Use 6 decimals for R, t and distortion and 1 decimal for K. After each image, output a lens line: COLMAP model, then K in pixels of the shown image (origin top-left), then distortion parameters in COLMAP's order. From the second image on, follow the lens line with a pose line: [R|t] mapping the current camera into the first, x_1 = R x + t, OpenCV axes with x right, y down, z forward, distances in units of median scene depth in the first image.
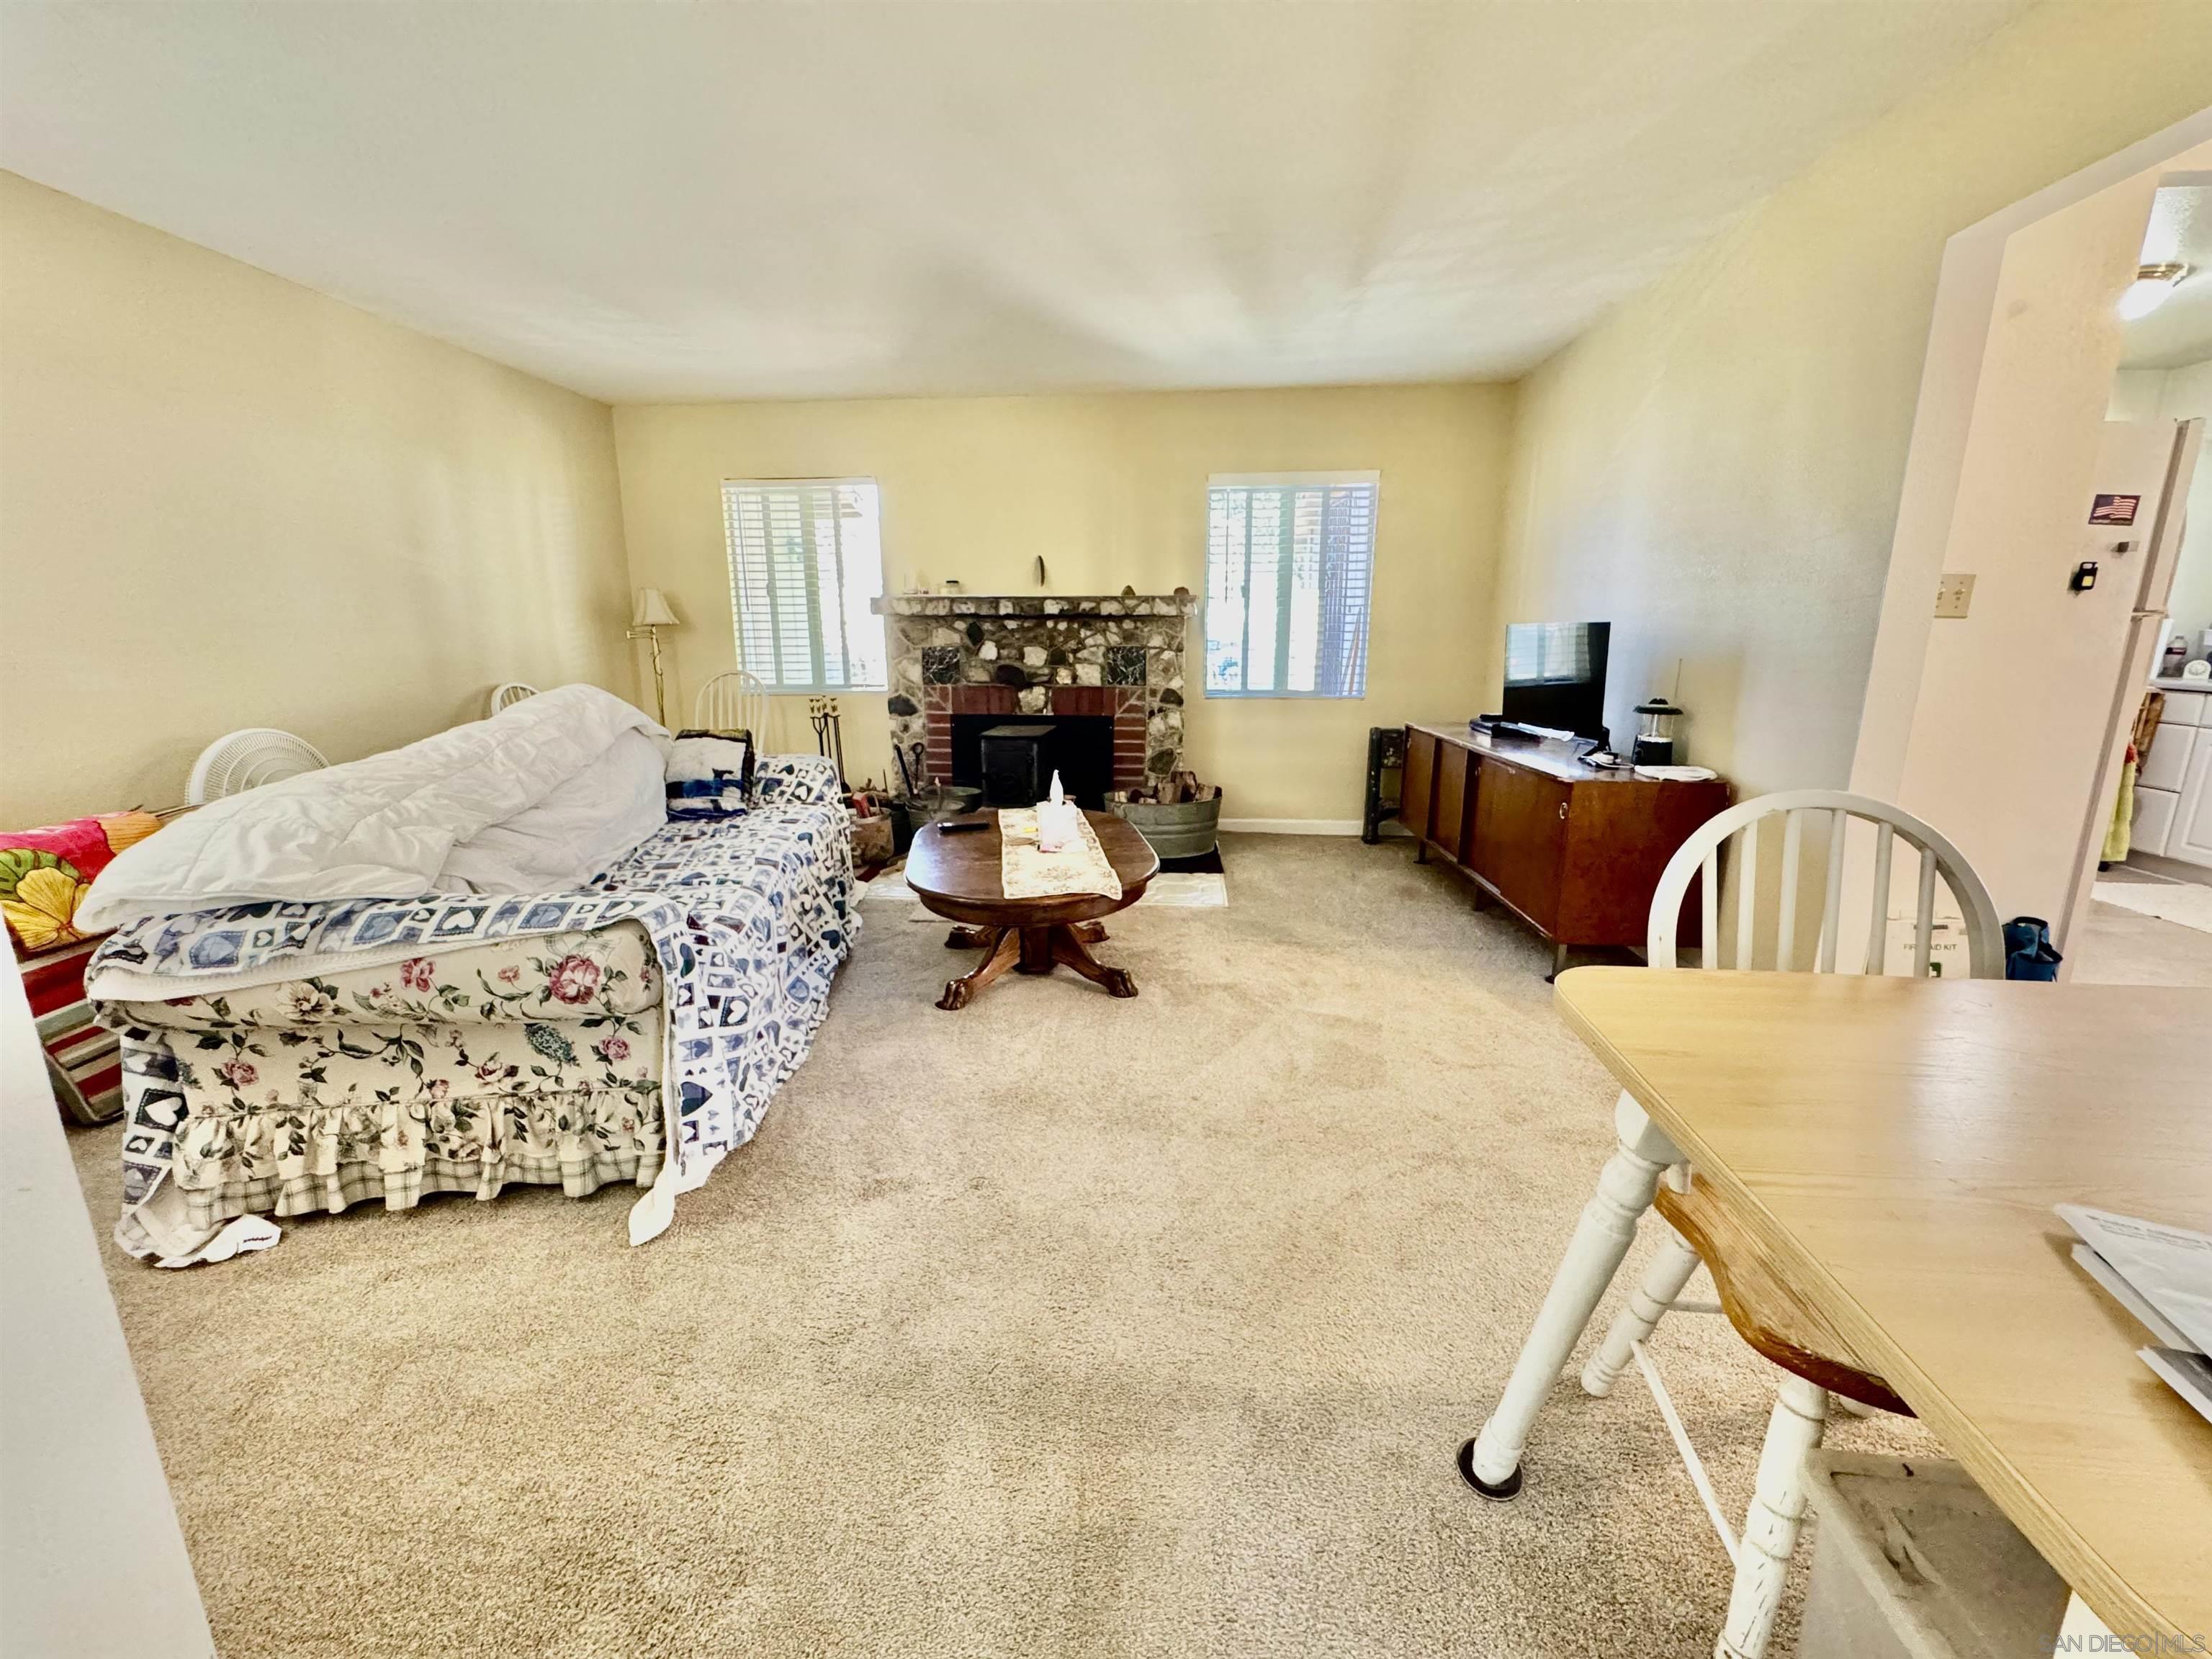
lens RADIAL K [[886.5, 0, 1113.4], [0, 886.5, 826.1], [0, 0, 1]] dist [-0.005470, 0.001464]
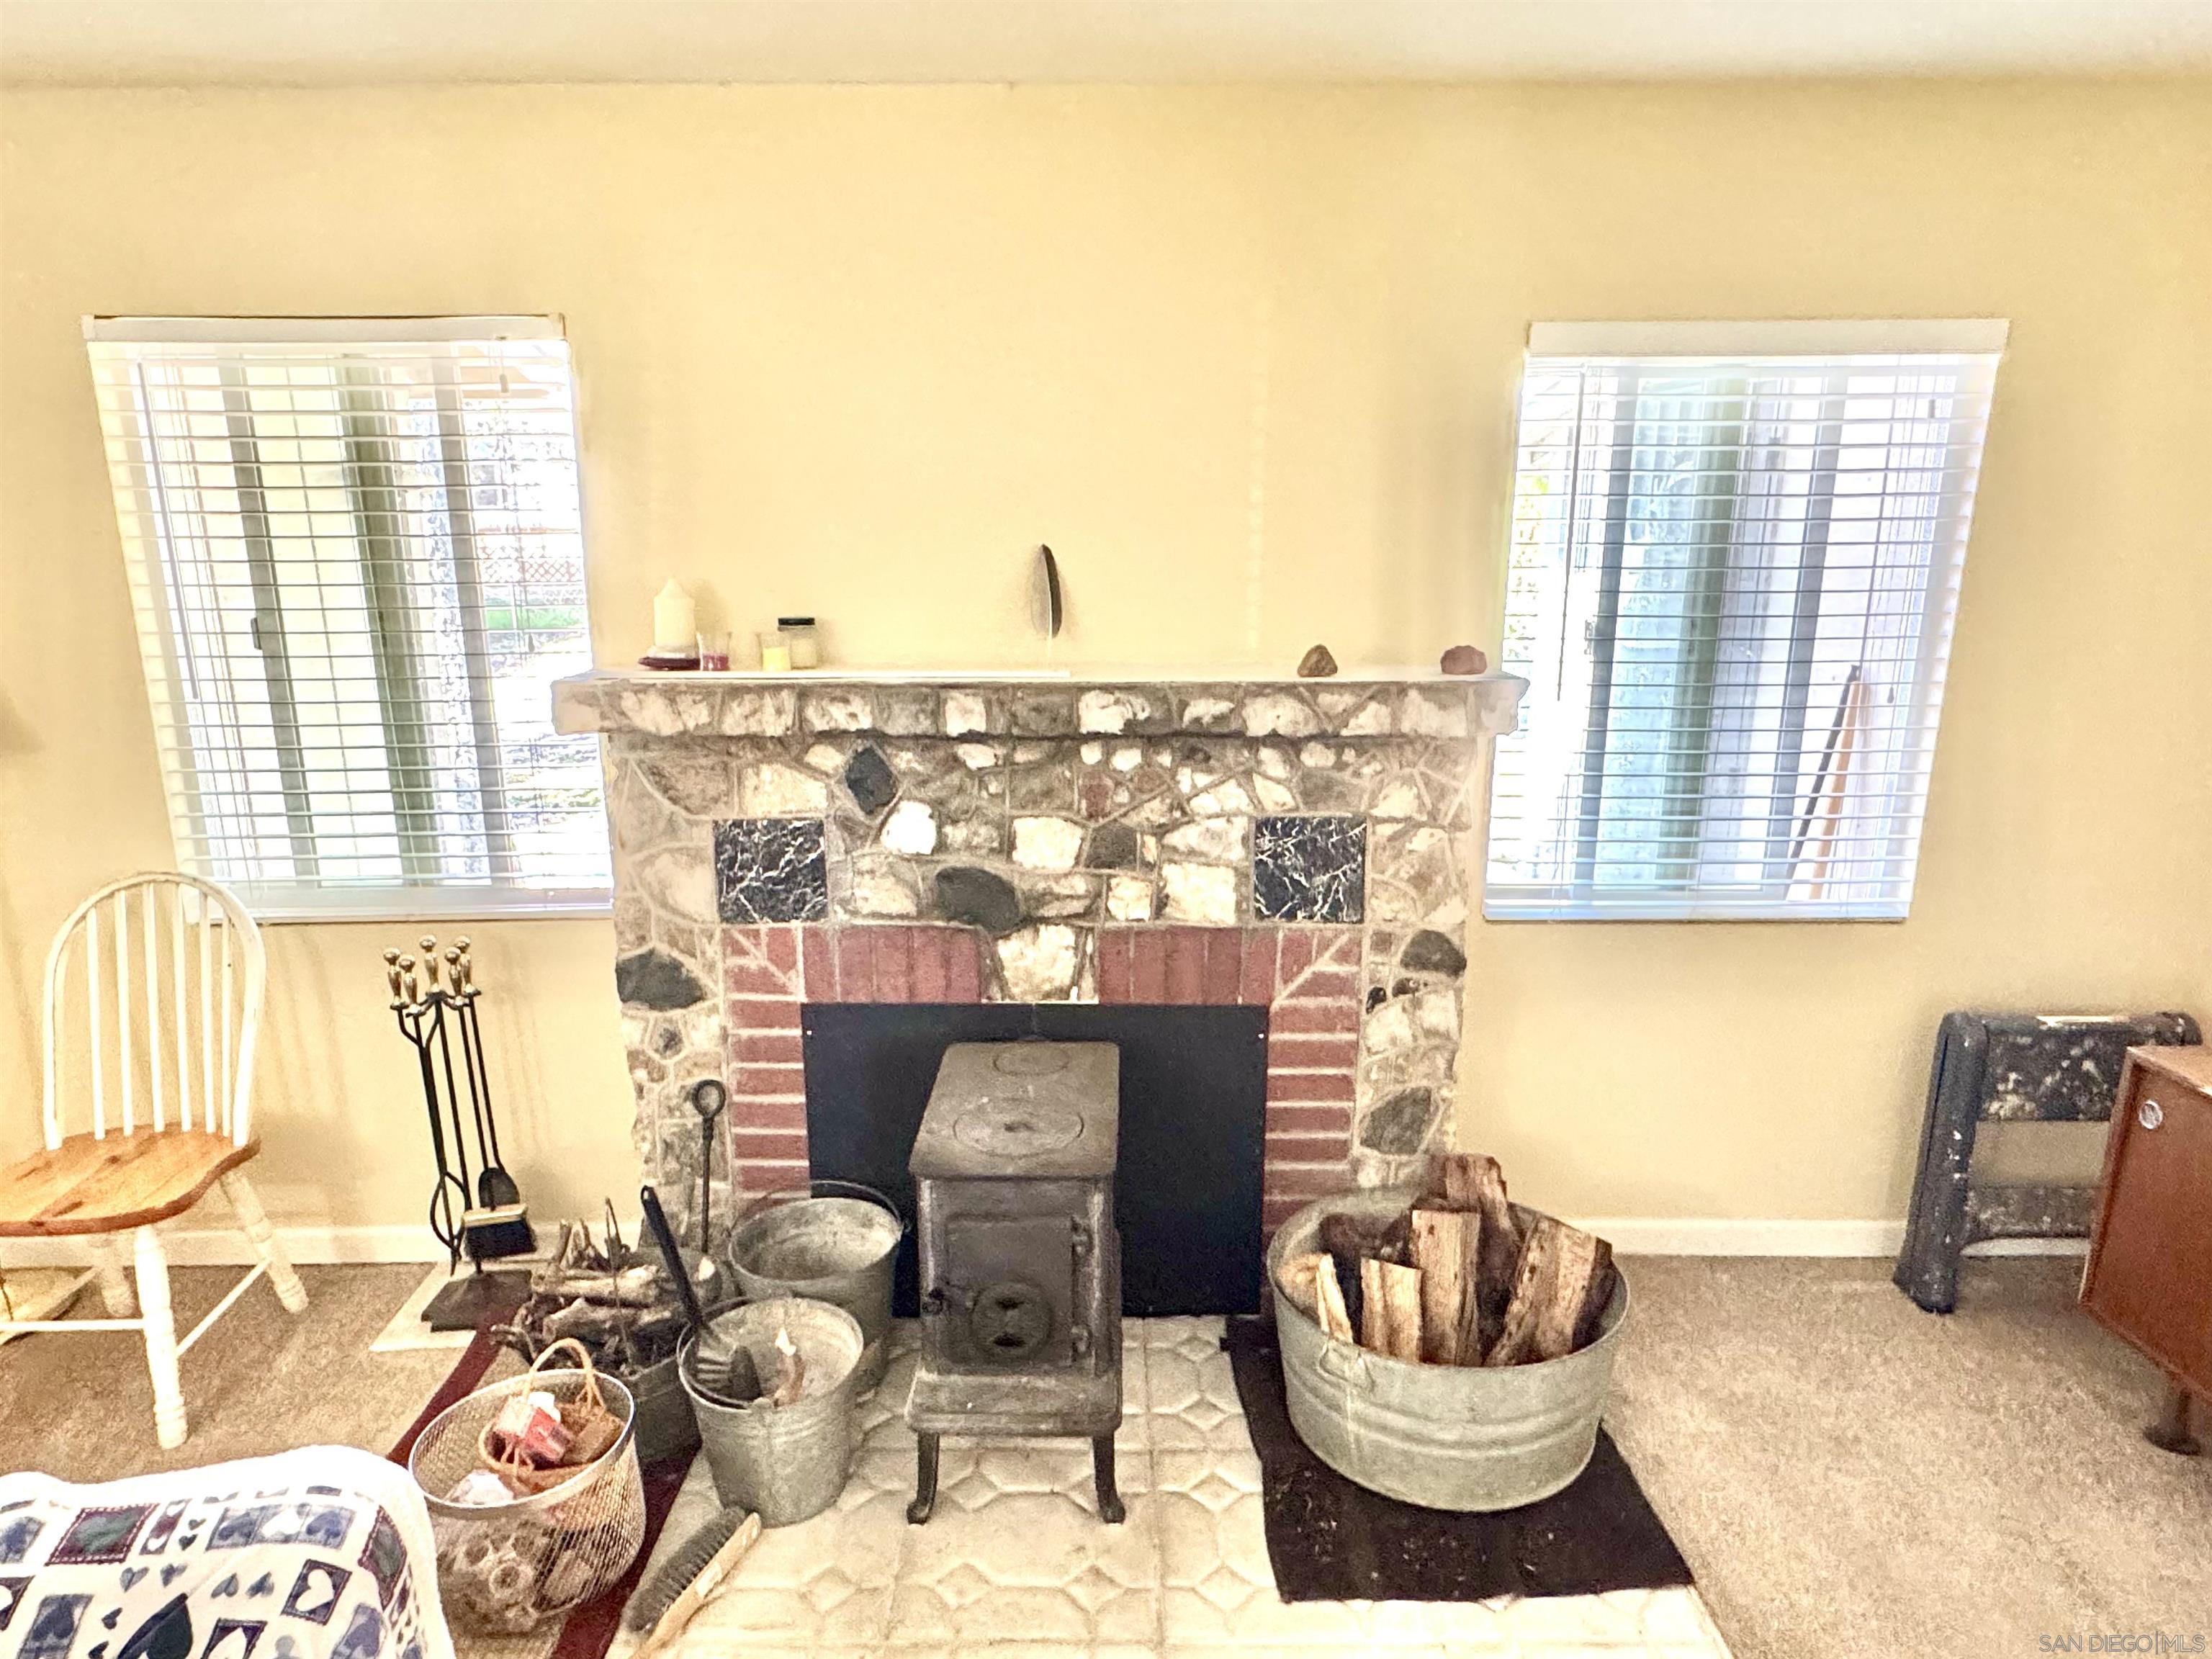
lens RADIAL K [[1322.2, 0, 1108.9], [0, 1322.2, 829.3], [0, 0, 1]] dist [-0.008535, -0.000267]
pose [[0.995308, -0.021679, 0.094294, -0.113218], [0.020095, 0.999641, 0.017717, -0.206655], [-0.094644, -0.015739, 0.995387, 0.481690]]
